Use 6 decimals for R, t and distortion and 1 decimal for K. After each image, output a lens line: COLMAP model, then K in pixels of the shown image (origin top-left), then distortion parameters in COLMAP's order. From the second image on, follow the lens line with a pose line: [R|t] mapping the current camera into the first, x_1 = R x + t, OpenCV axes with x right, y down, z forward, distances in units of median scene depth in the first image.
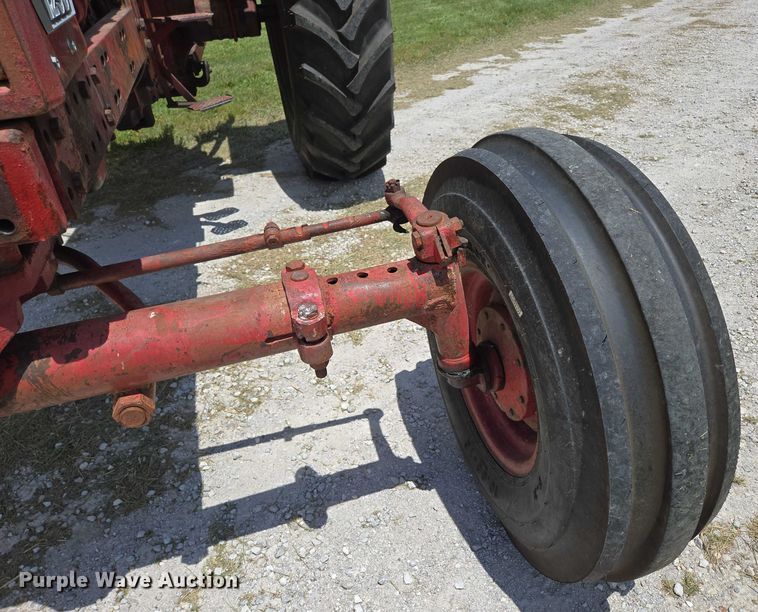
lens RADIAL K [[579.7, 0, 427.0], [0, 579.7, 327.1], [0, 0, 1]] dist [0.044272, -0.028607]
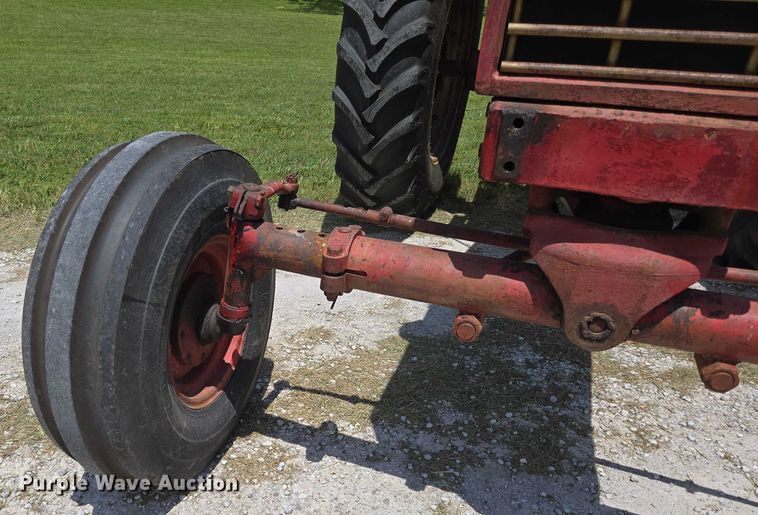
lens RADIAL K [[631.1, 0, 288.3], [0, 631.1, 361.4], [0, 0, 1]] dist [0.069085, -0.051510]
pose [[0.759886, 0.393992, -0.517053, -0.305781], [-0.433300, 0.899920, 0.048937, 0.259312], [0.484587, 0.186853, 0.854553, -0.325356]]
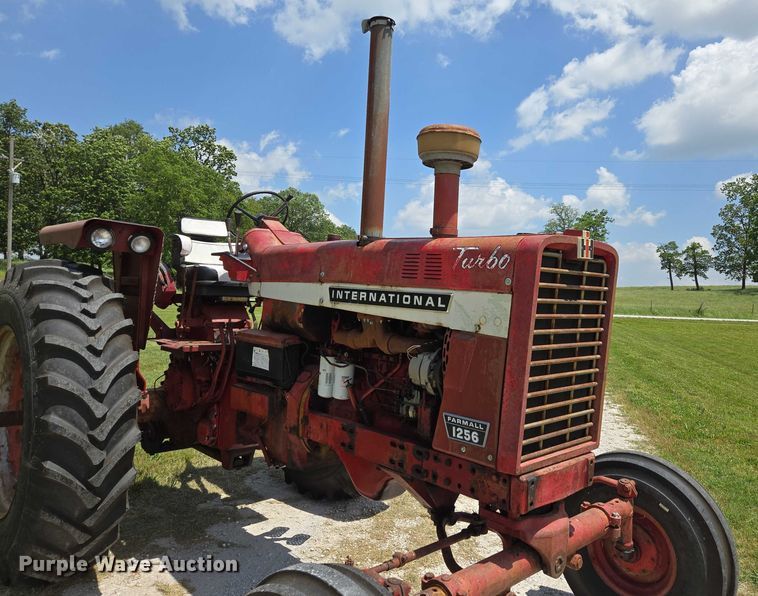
lens RADIAL K [[591.7, 0, 437.7], [0, 591.7, 275.6], [0, 0, 1]] dist [0.071658, -0.056822]
pose [[0.872958, 0.107982, 0.475693, -1.481061], [0.194946, 0.816698, -0.543140, 0.262347], [-0.447147, 0.566873, 0.691892, -0.777515]]
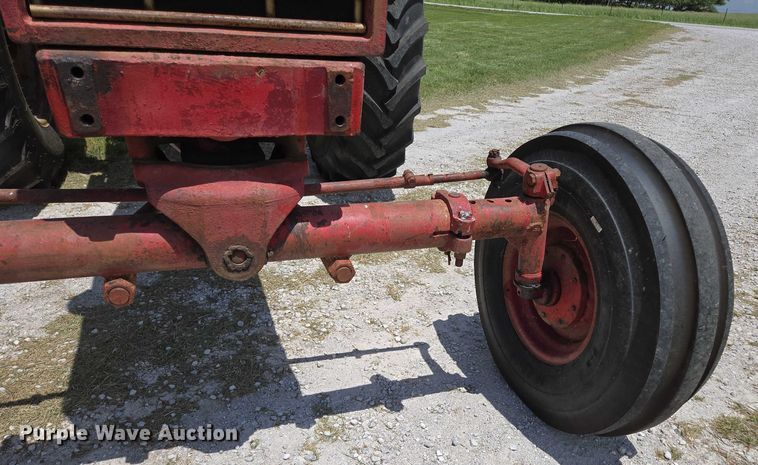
lens RADIAL K [[557.5, 0, 412.7], [0, 557.5, 317.7], [0, 0, 1]] dist [0.063087, -0.049642]
pose [[0.991000, 0.081393, 0.106271, -0.282189], [-0.072465, 0.993714, -0.085334, 0.222130], [-0.112549, 0.076865, 0.990669, -0.244324]]
